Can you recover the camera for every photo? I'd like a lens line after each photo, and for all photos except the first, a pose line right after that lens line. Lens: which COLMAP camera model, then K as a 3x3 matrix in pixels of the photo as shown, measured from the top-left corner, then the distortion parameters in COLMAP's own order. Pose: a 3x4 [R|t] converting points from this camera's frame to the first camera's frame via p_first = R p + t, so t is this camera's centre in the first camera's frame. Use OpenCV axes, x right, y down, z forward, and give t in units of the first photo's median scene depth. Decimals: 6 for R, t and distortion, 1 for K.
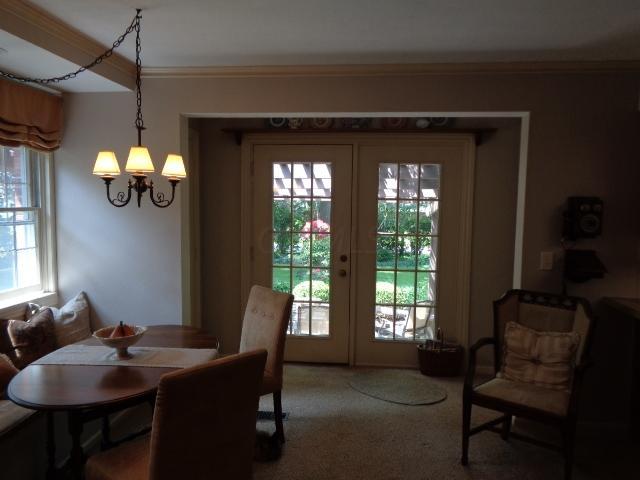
lens RADIAL K [[485.6, 0, 326.2], [0, 485.6, 240.0], [0, 0, 1]] dist [-0.001241, 0.007103]
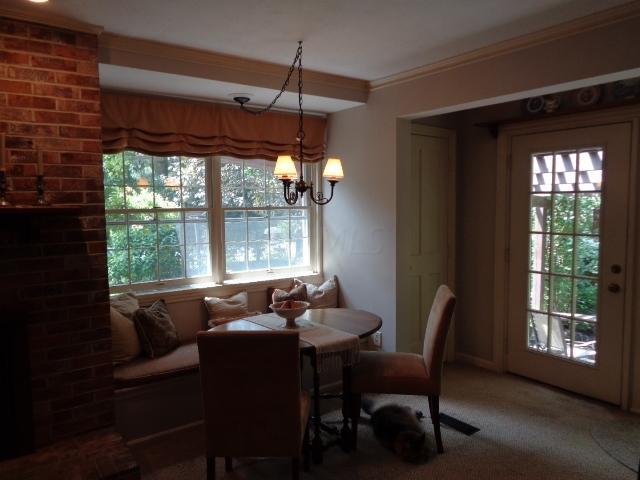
lens RADIAL K [[485.6, 0, 326.0], [0, 485.6, 239.7], [0, 0, 1]] dist [-0.001241, 0.007103]
pose [[0.664686, 0.042986, -0.745885, 0.391314], [-0.044472, 0.998850, 0.017934, -0.003371], [0.745798, 0.021251, 0.665833, 0.169806]]
